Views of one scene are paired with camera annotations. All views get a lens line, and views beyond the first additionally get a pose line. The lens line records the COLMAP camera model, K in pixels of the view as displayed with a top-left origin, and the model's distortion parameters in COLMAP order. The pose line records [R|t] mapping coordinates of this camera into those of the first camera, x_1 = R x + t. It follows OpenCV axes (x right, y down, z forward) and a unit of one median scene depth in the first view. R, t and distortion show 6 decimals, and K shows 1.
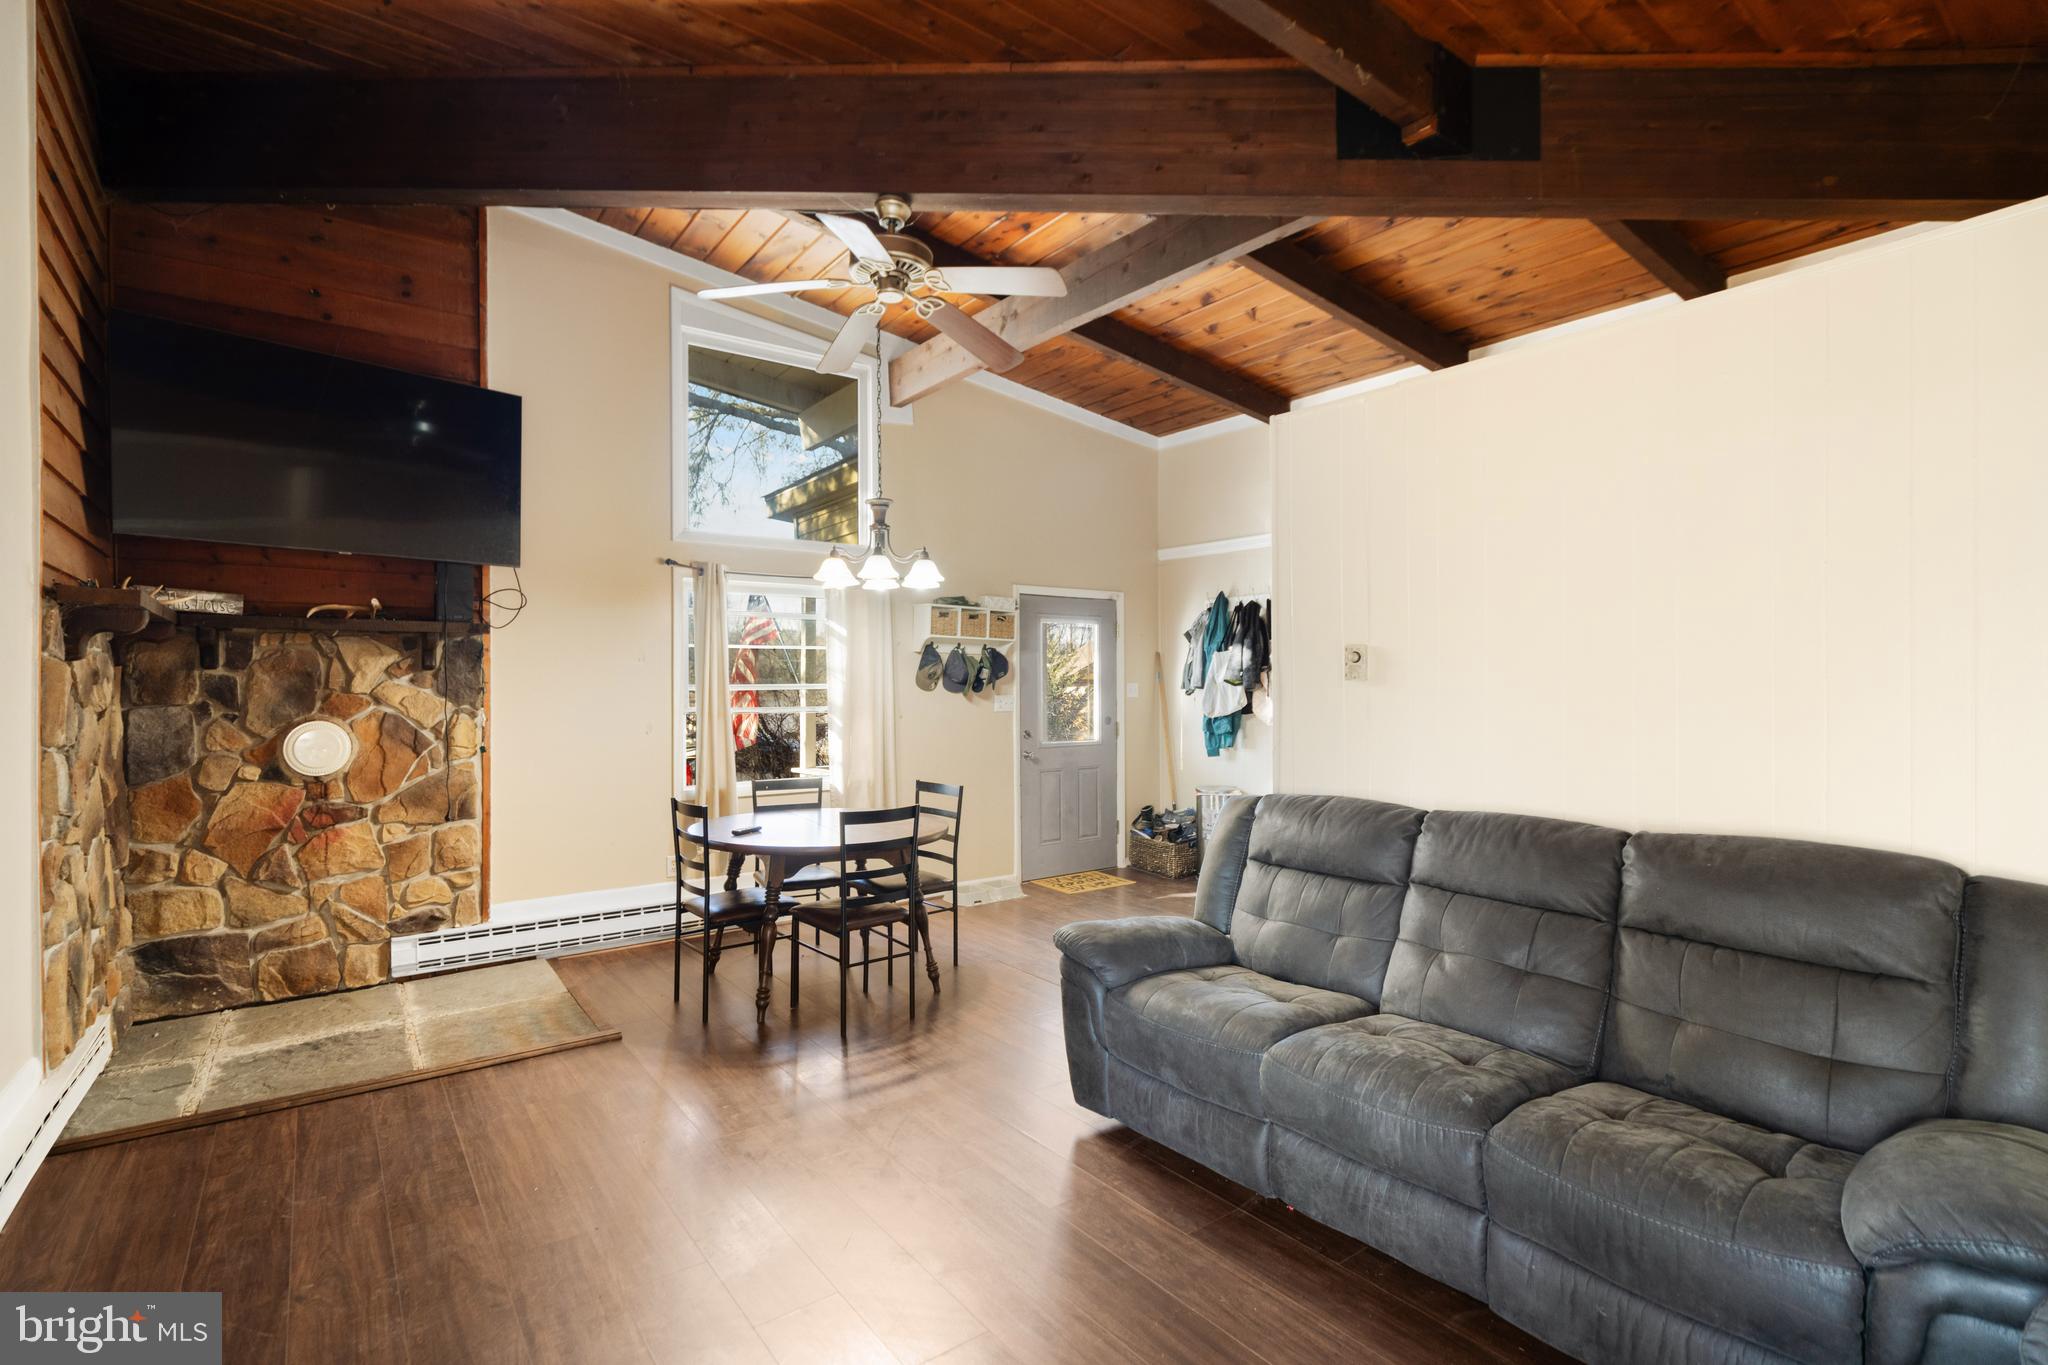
lens RADIAL K [[939.2, 0, 1020.2], [0, 939.2, 694.1], [0, 0, 1]] dist [0.005127, 0.000774]
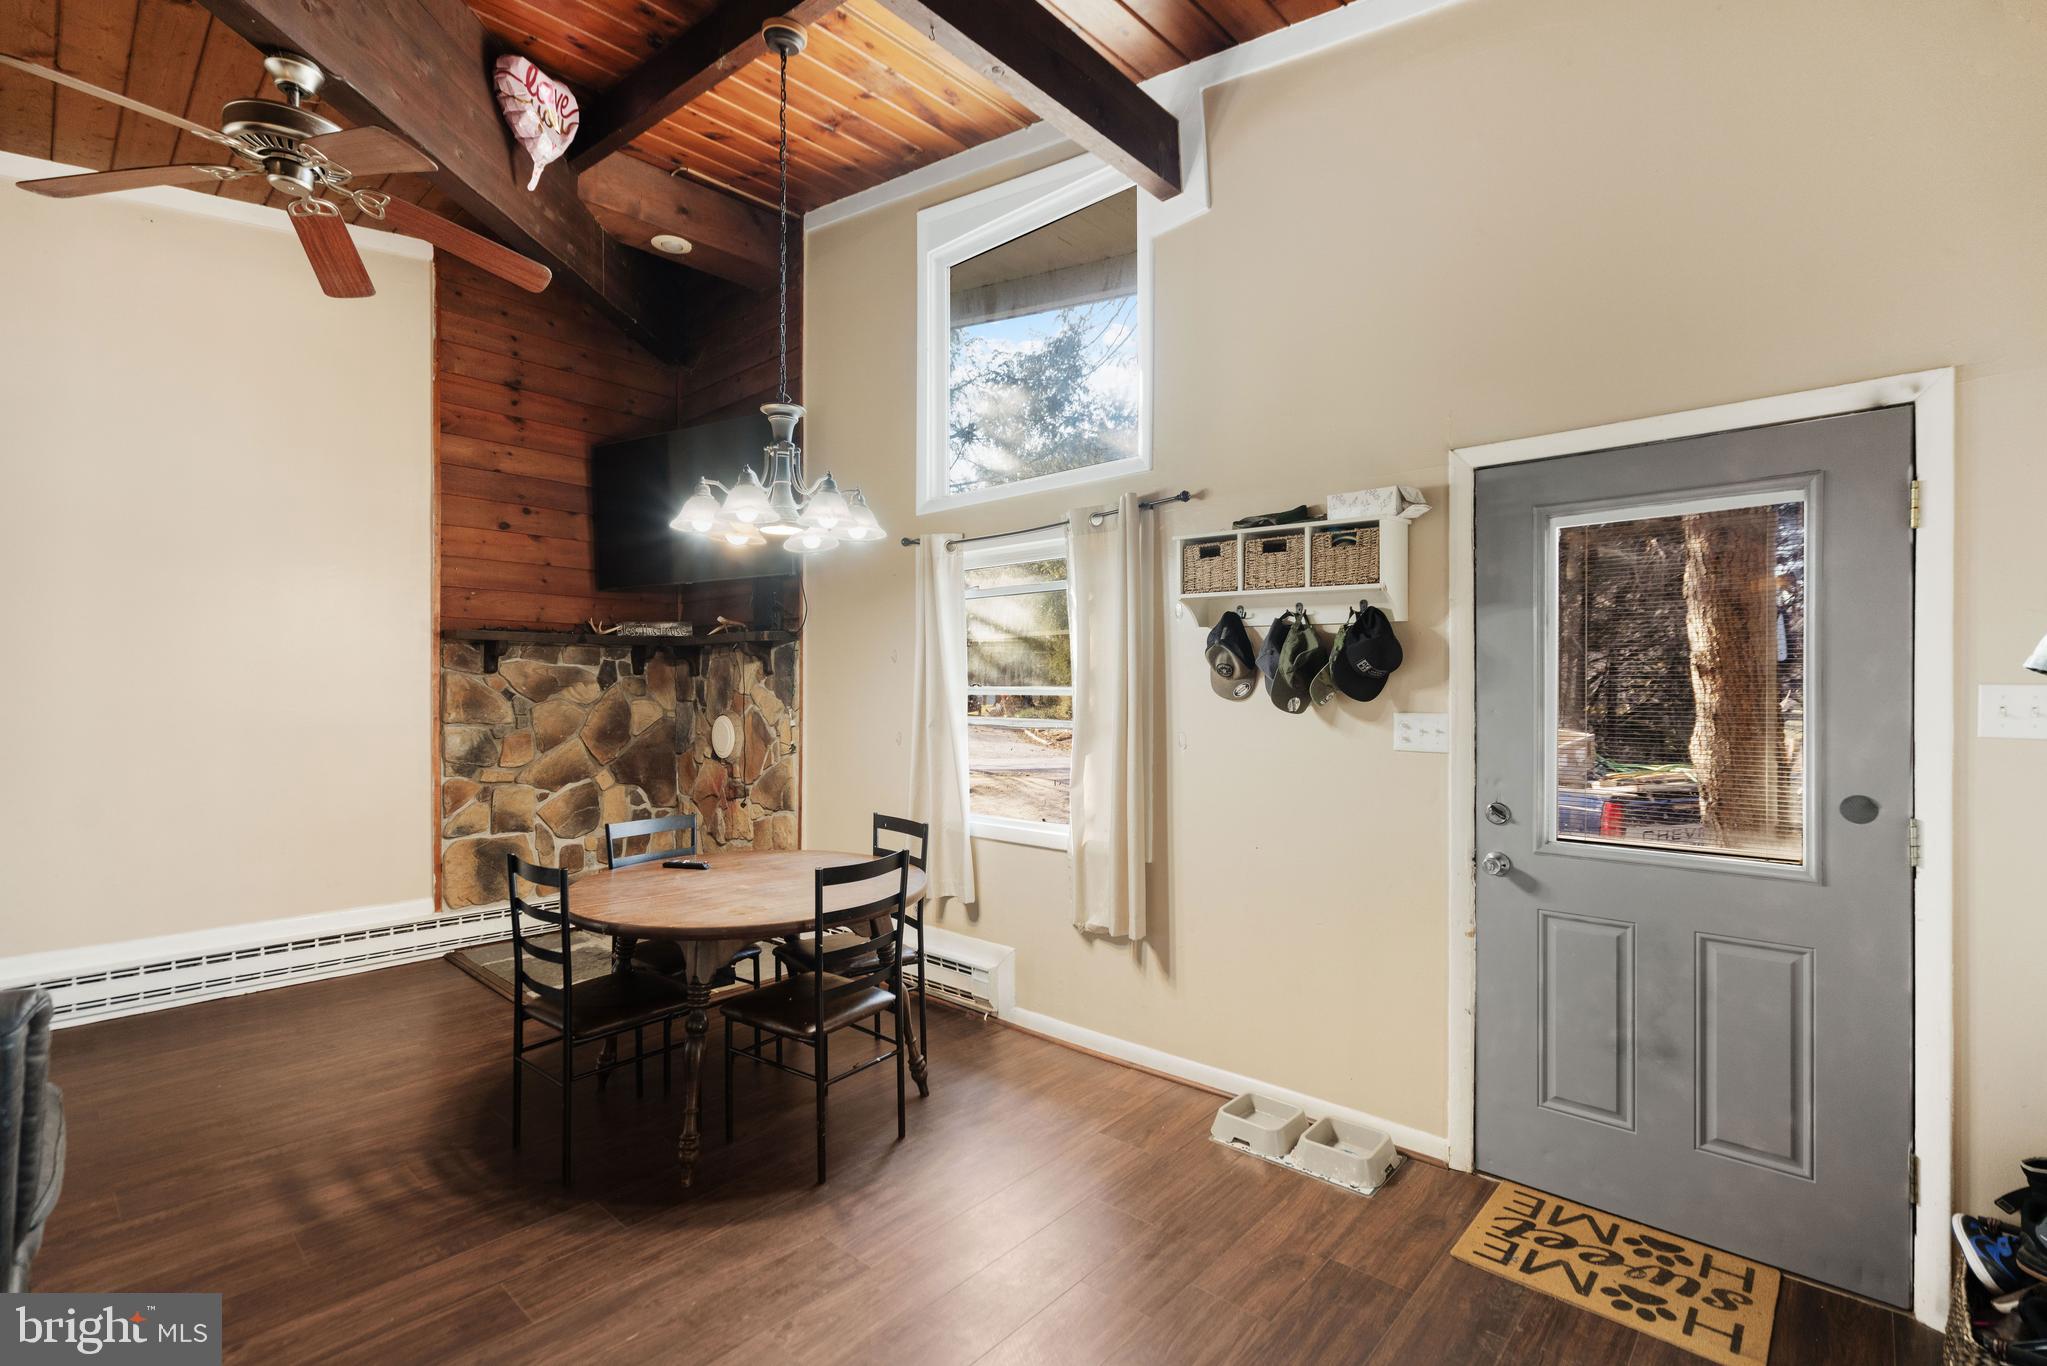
lens RADIAL K [[938.7, 0, 1019.3], [0, 938.7, 688.9], [0, 0, 1]] dist [0.005127, 0.000774]
pose [[0.184627, 0.004899, -0.982796, 0.534942], [-0.009356, 0.999951, 0.003227, -0.013960], [0.982764, 0.008599, 0.184664, 1.059229]]
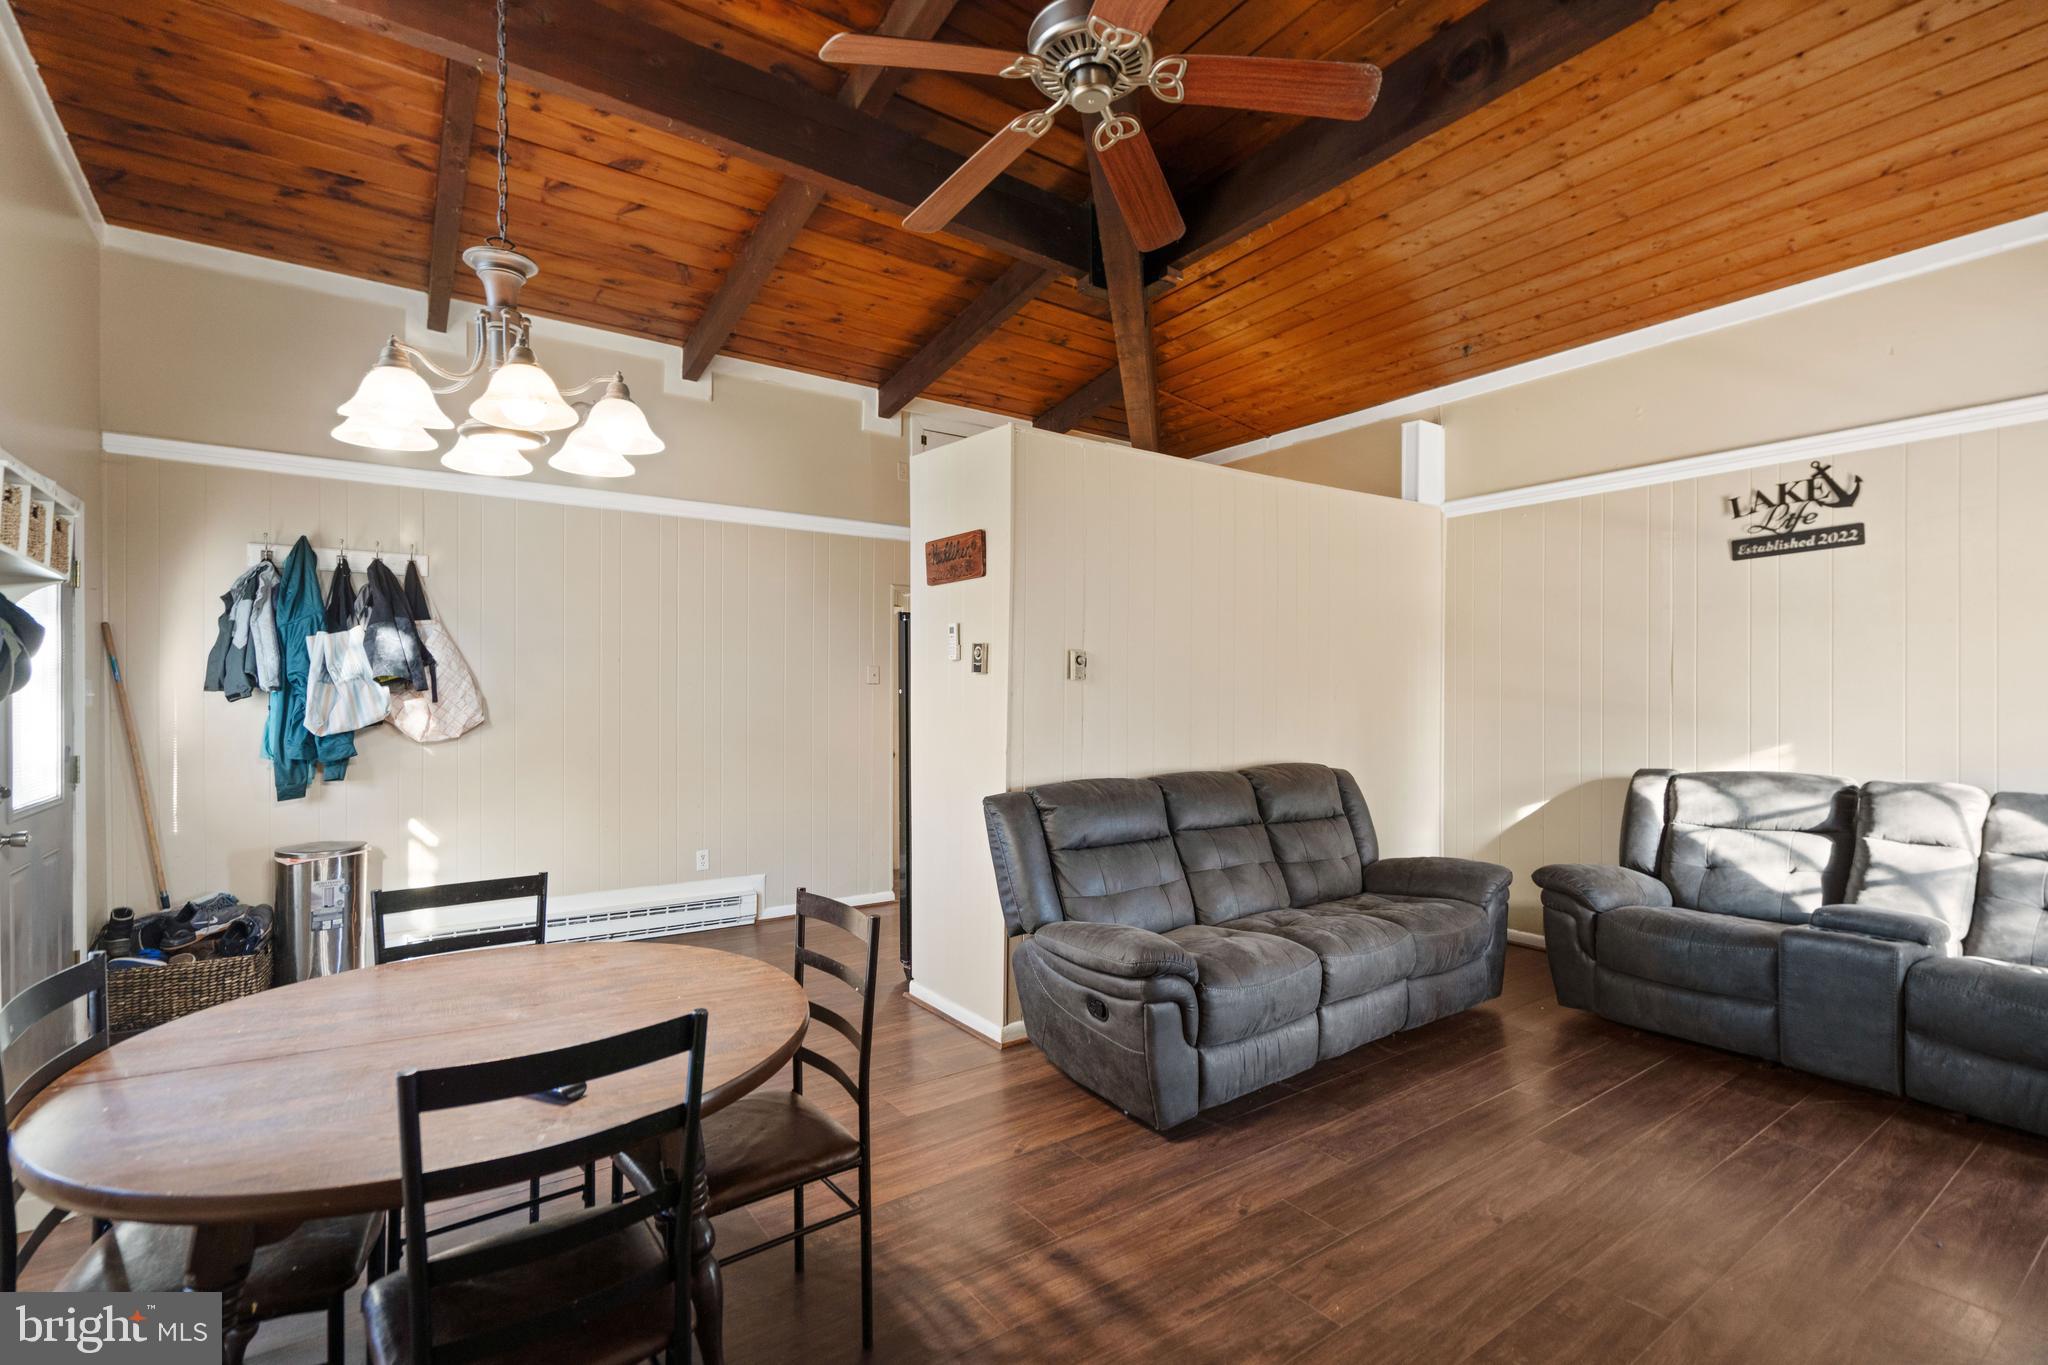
lens RADIAL K [[939.2, 0, 1020.0], [0, 939.2, 687.3], [0, 0, 1]] dist [0.005127, 0.000774]
pose [[0.036106, 0.002842, 0.999344, -0.598446], [0.008224, 0.999961, -0.003141, -0.002973], [-0.999314, 0.008332, 0.036081, 0.748150]]
